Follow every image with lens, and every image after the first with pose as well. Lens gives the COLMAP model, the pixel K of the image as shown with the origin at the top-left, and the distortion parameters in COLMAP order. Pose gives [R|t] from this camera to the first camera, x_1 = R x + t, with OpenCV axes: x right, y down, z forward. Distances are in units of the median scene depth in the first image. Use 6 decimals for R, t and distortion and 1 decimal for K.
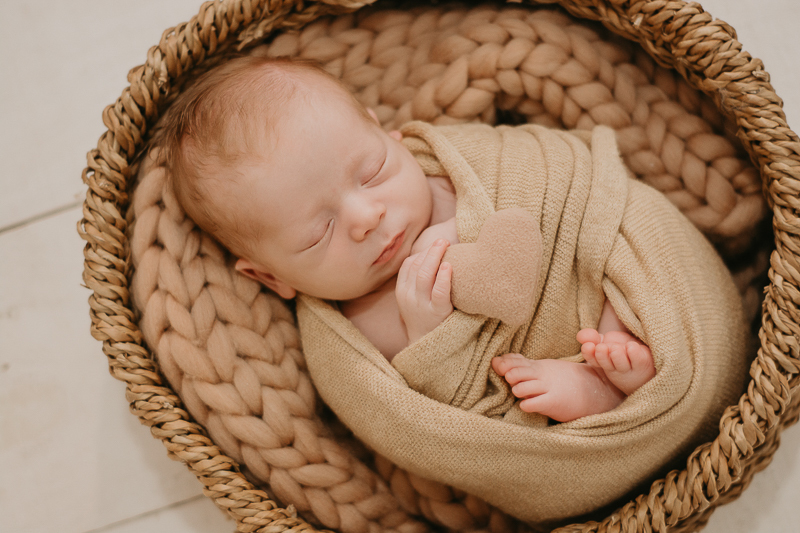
lens RADIAL K [[1896.6, 0, 400.0], [0, 1896.6, 267.6], [0, 0, 1]] dist [-0.115254, 0.137604]
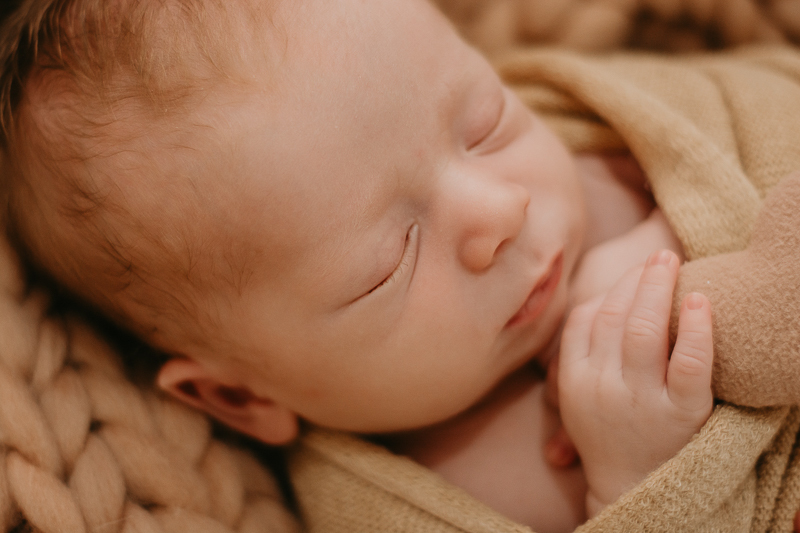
lens RADIAL K [[1896.6, 0, 400.0], [0, 1896.6, 267.6], [0, 0, 1]] dist [-0.115254, 0.137604]
pose [[0.971090, -0.053322, 0.232682, -0.139756], [0.097412, 0.978399, -0.182335, 0.062626], [-0.217934, 0.199730, 0.955308, 0.583154]]
